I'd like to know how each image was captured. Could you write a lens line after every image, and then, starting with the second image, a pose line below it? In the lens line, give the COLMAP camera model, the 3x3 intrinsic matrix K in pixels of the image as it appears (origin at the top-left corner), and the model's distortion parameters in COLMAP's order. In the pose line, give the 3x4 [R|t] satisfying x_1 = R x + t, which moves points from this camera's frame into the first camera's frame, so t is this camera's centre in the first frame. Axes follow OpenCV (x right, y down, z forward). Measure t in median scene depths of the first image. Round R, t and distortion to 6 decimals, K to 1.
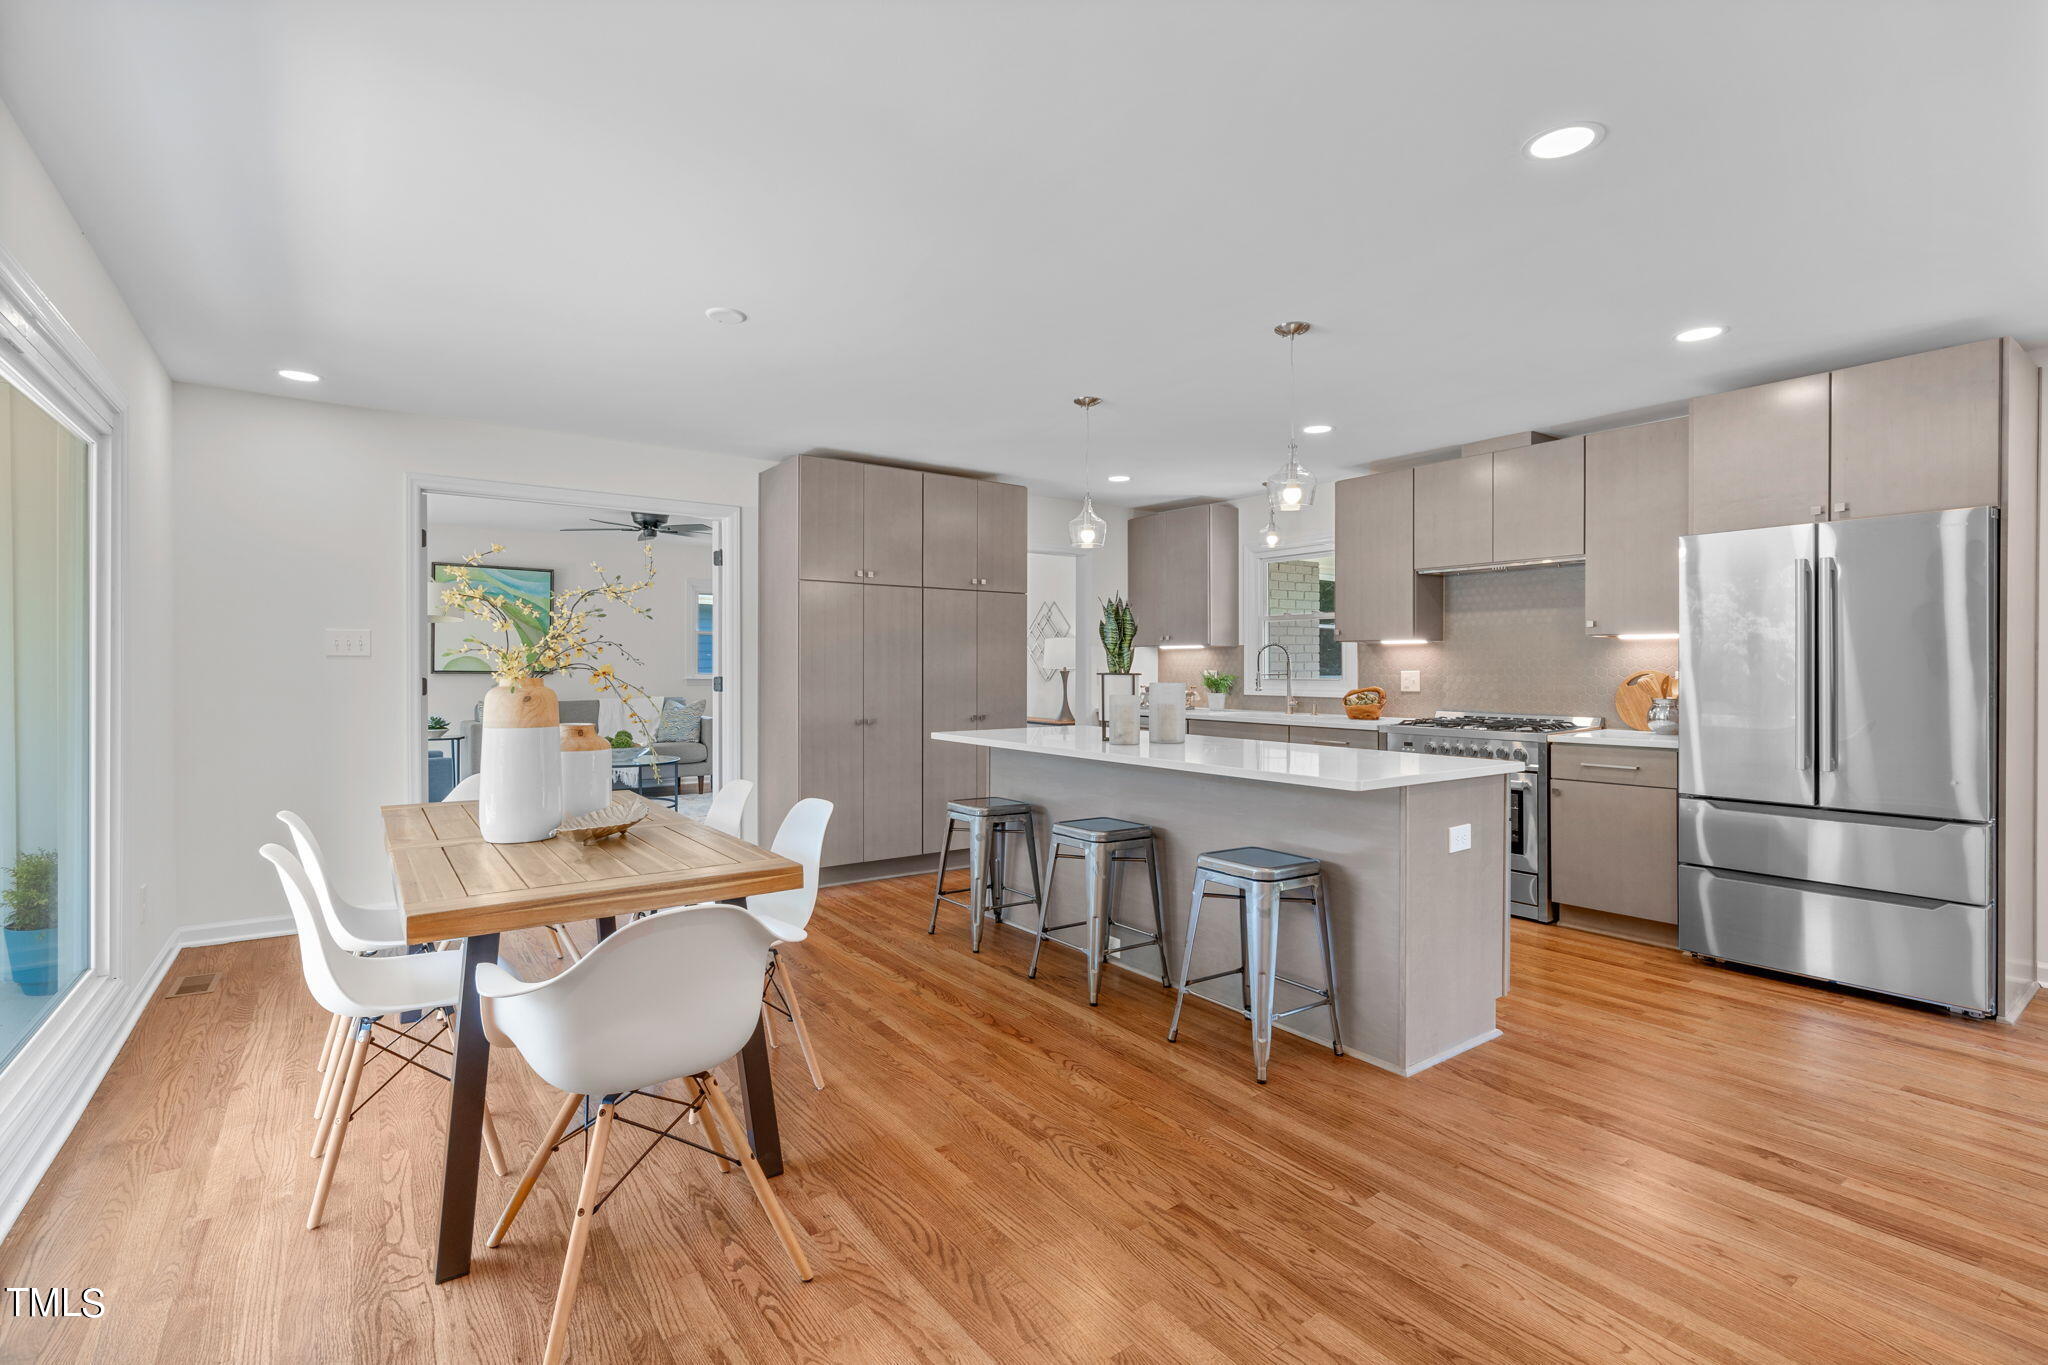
lens RADIAL K [[933.9, 0, 1034.7], [0, 933.9, 669.2], [0, 0, 1]] dist [-0.010654, 0.002829]
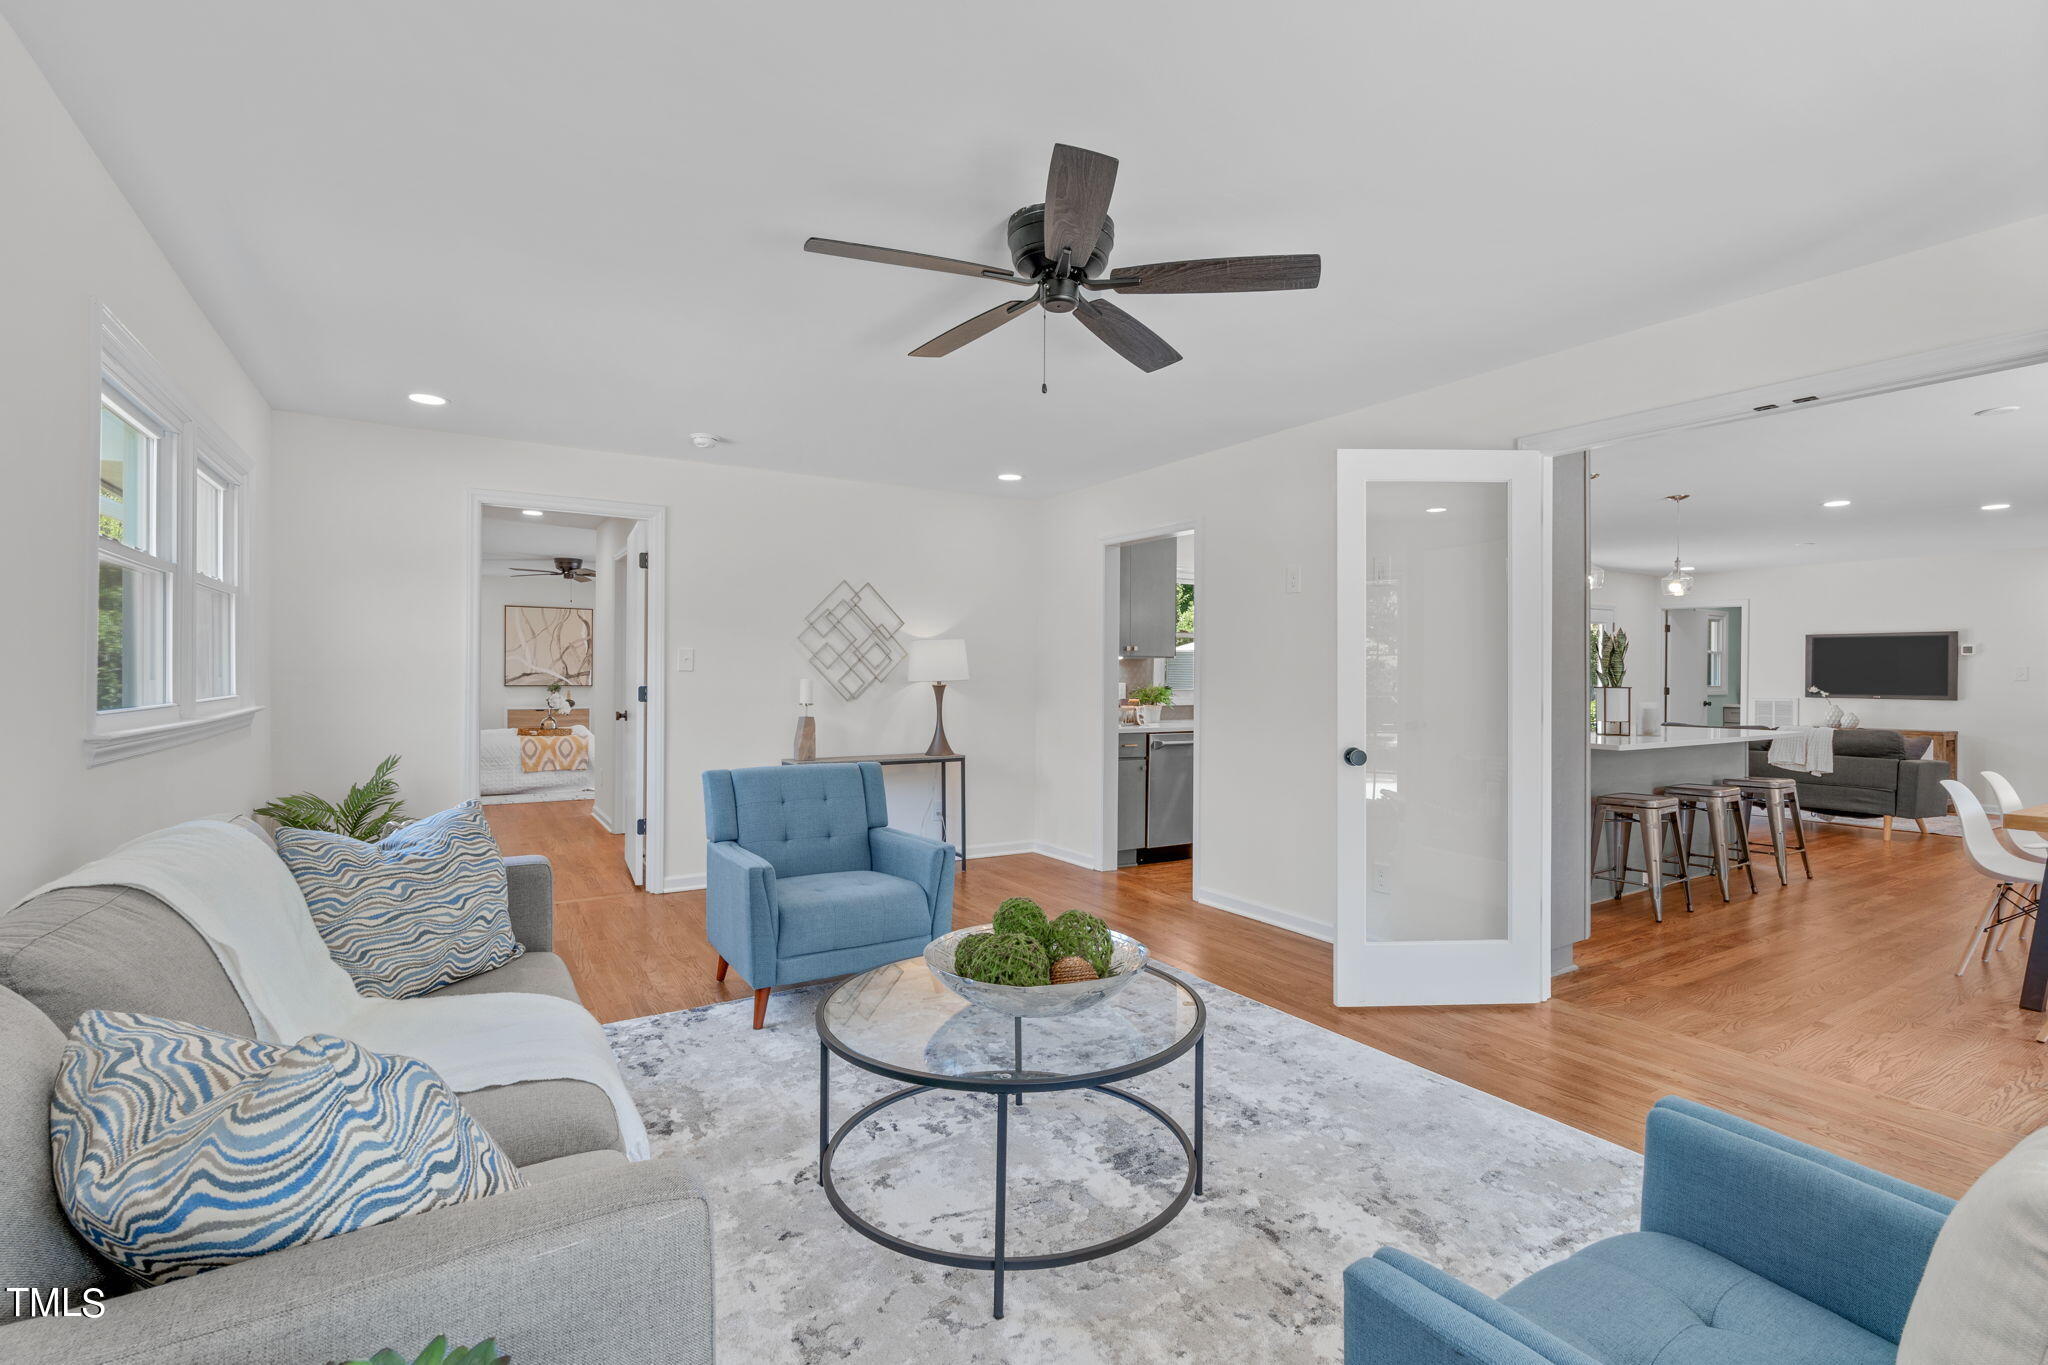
lens RADIAL K [[933.9, 0, 1015.5], [0, 933.9, 675.2], [0, 0, 1]] dist [-0.010654, 0.002829]
pose [[0.089205, -0.001037, 0.996013, -1.242356], [-0.000663, 0.999999, 0.001101, -0.011596], [-0.996013, -0.000758, 0.089204, 1.611862]]
